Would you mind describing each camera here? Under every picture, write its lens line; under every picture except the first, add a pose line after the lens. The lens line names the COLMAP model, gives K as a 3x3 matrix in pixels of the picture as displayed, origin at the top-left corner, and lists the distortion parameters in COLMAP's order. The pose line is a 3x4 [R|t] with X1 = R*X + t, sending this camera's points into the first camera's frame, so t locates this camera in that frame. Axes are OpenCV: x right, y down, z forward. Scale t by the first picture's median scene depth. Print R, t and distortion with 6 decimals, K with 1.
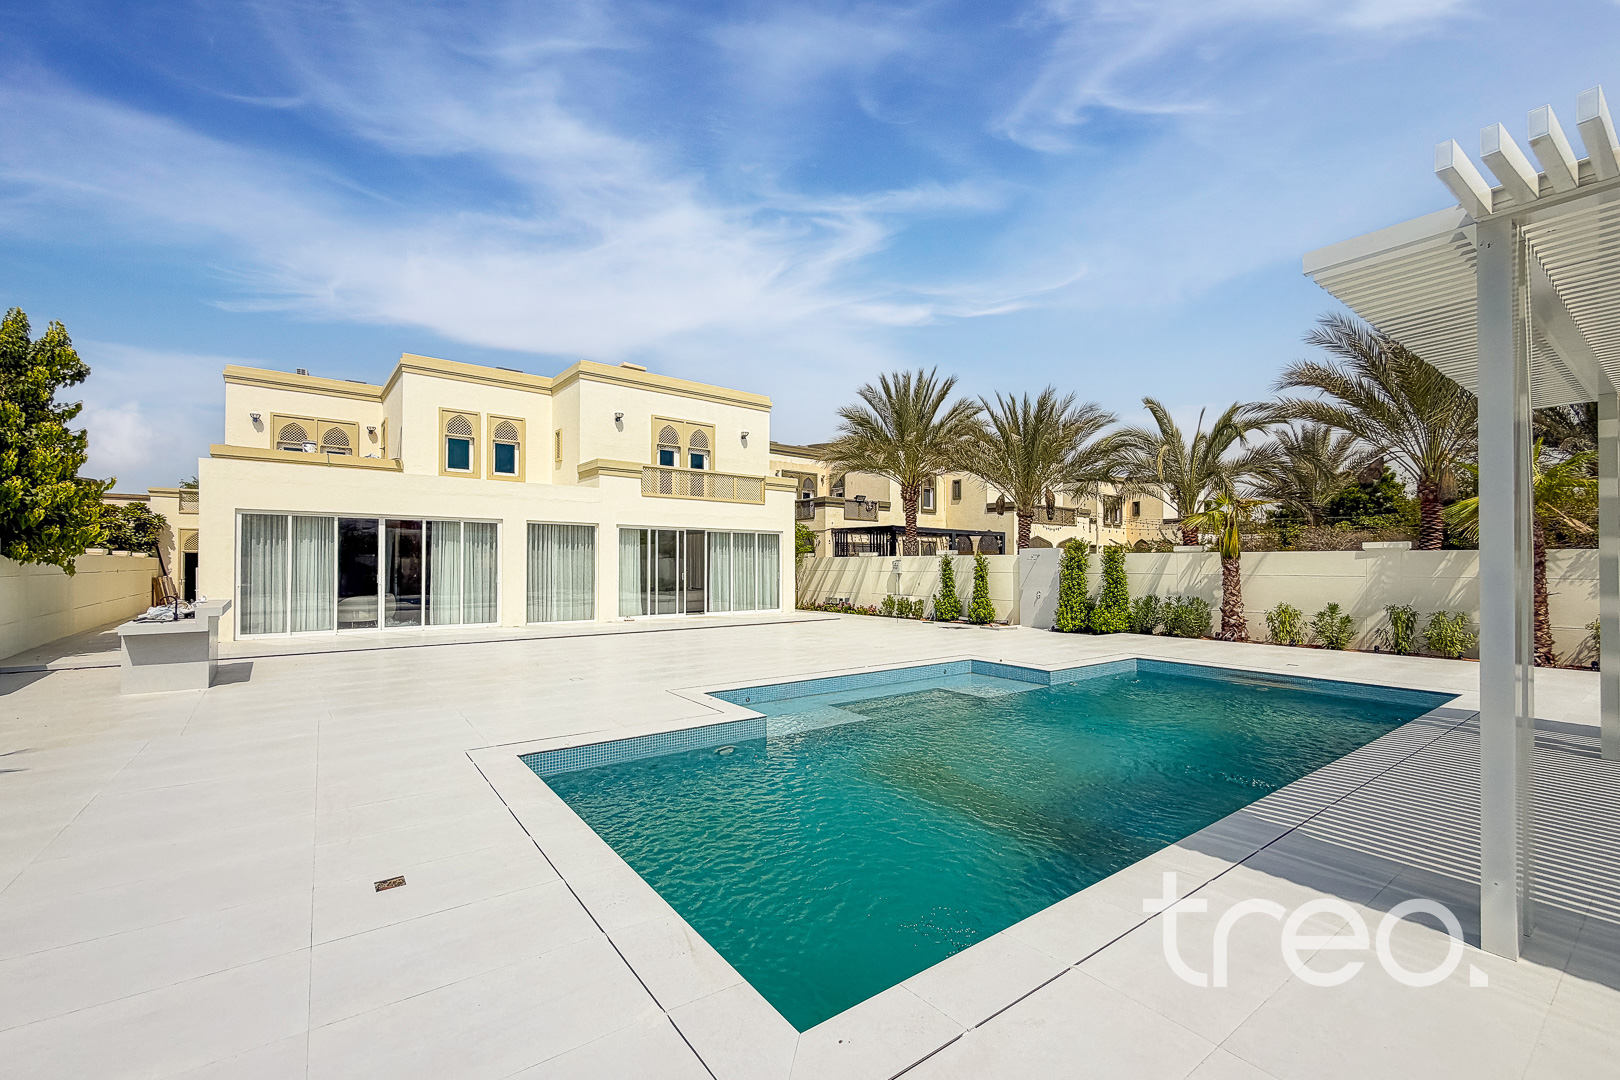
lens RADIAL K [[657.7, 0, 808.7], [0, 657.7, 556.0], [0, 0, 1]] dist [-0.002566, 0.000163]
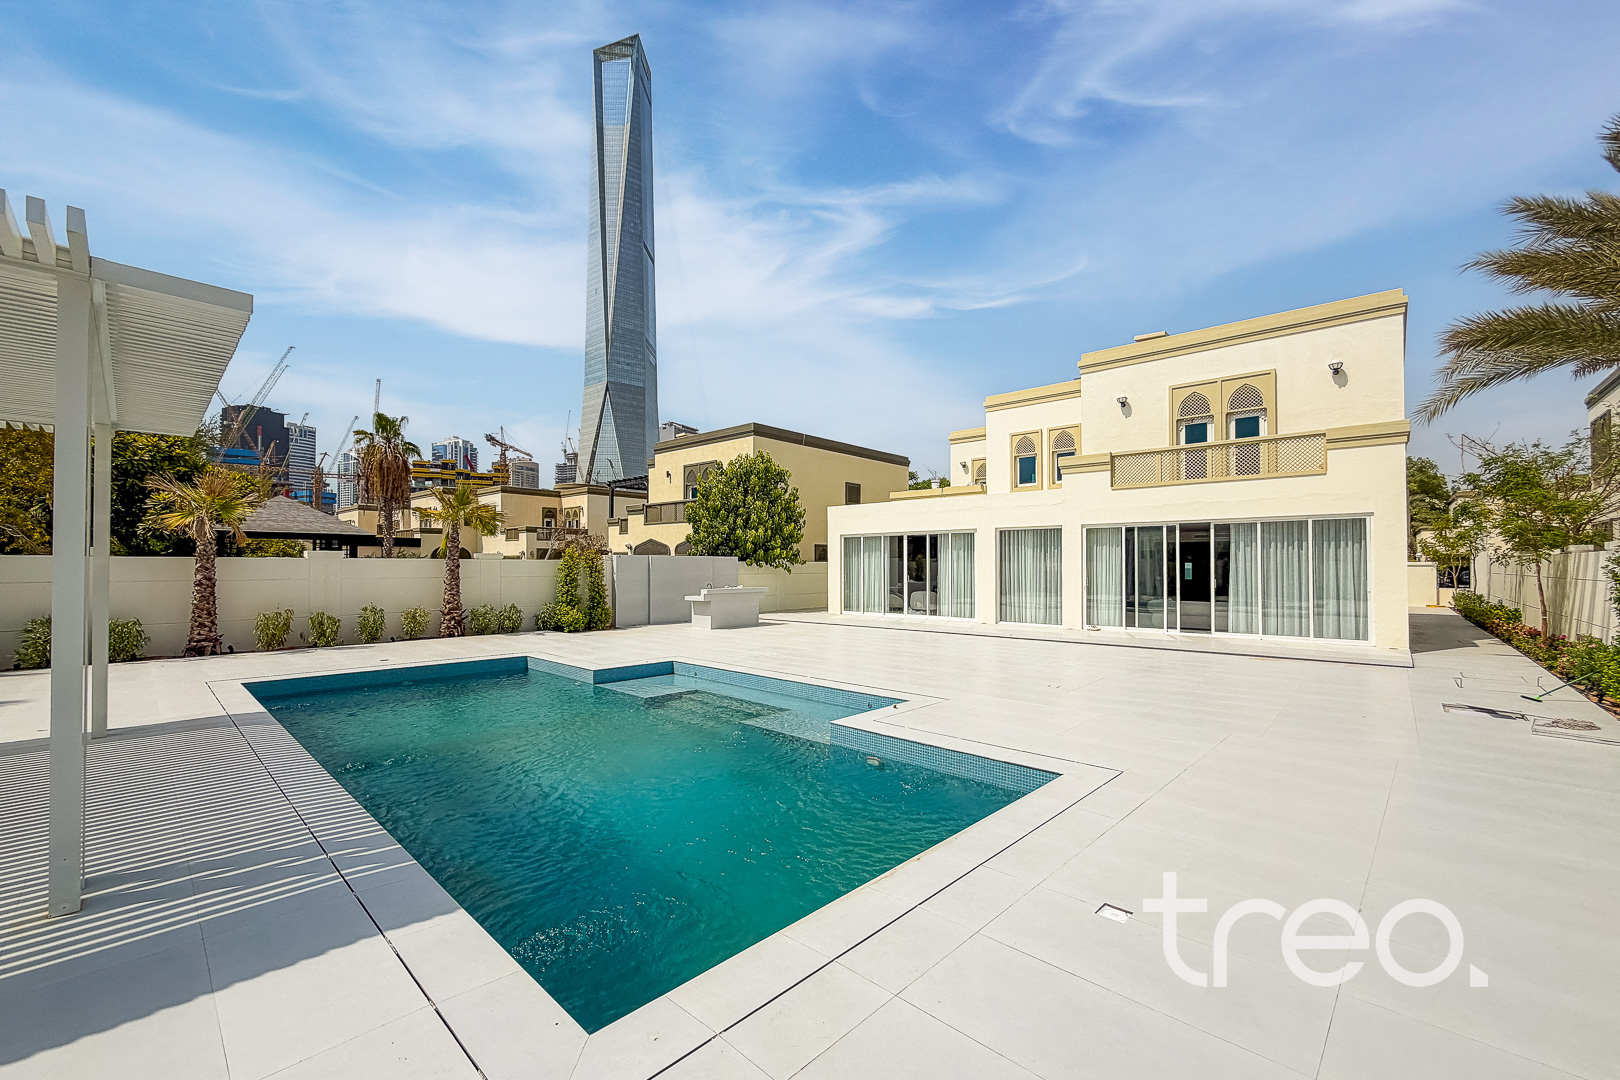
lens RADIAL K [[657.7, 0, 795.9], [0, 657.7, 558.6], [0, 0, 1]] dist [-0.002566, 0.000163]
pose [[0.164629, -0.014976, -0.986242, 0.516094], [0.013604, 0.999824, -0.012911, 0.005896], [0.986262, -0.011291, 0.164804, 0.420445]]
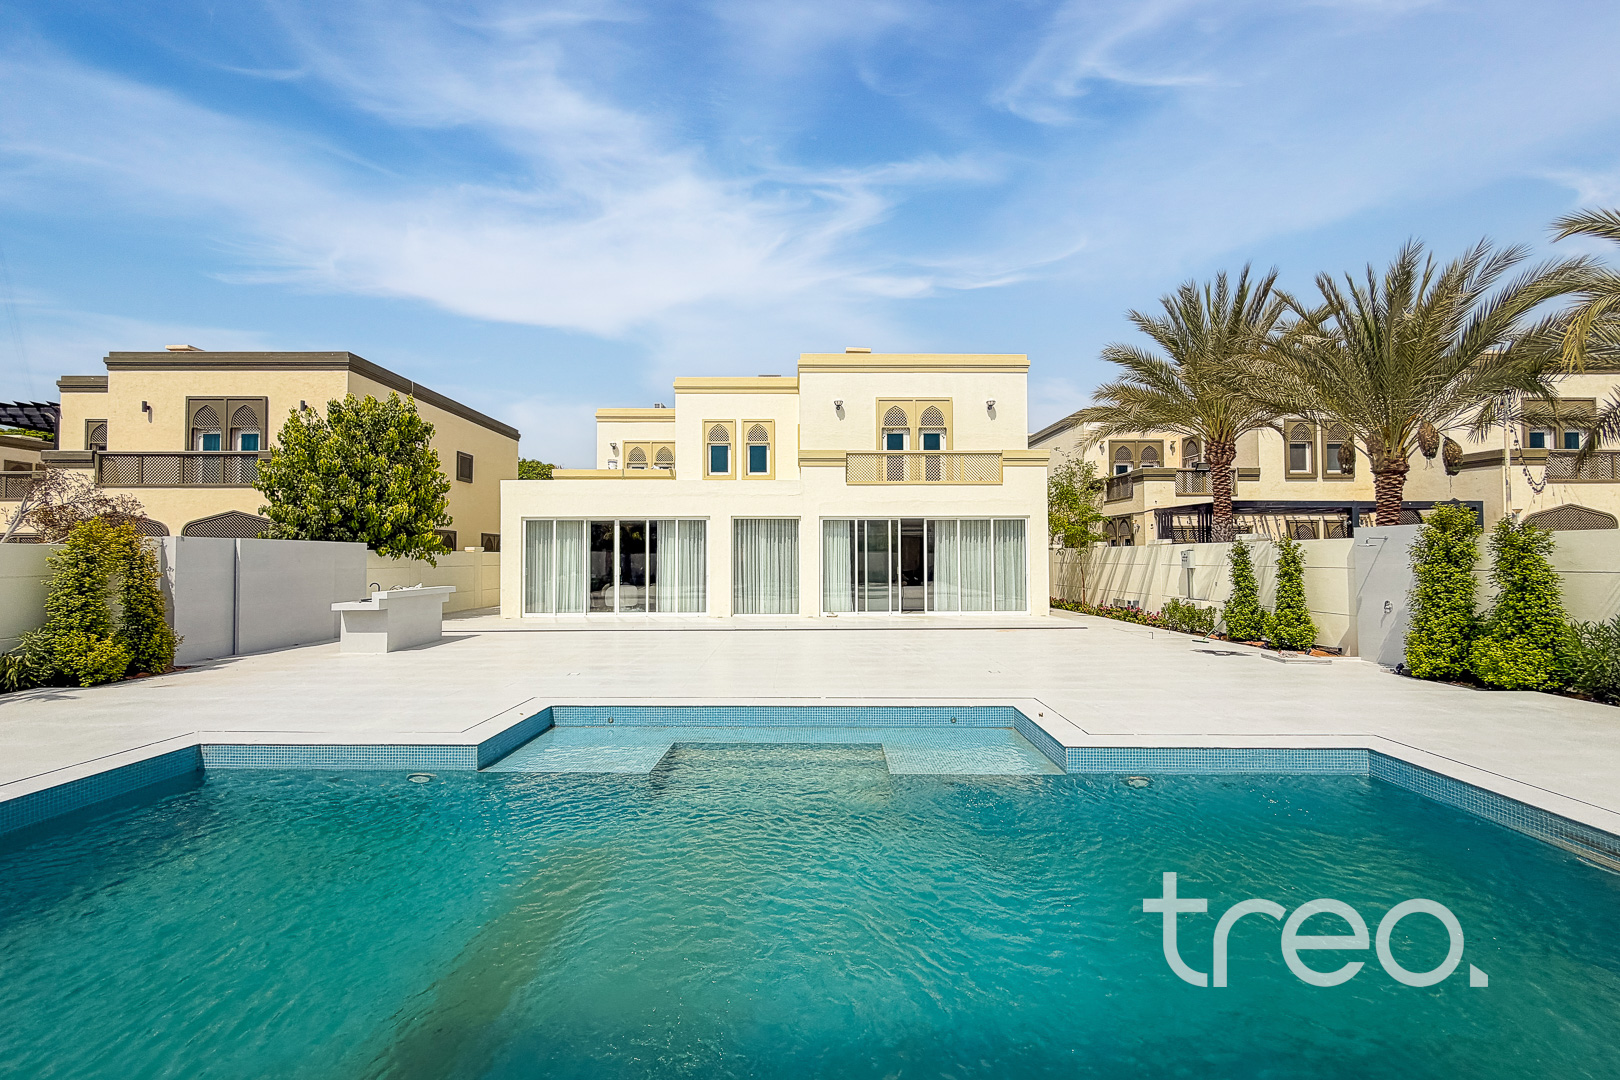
lens RADIAL K [[657.7, 0, 810.1], [0, 657.7, 544.9], [0, 0, 1]] dist [-0.002566, 0.000163]
pose [[0.792766, -0.016807, -0.609295, 0.265522], [0.013220, 0.999859, -0.010379, 0.003787], [0.609383, 0.000174, 0.792876, 0.211334]]
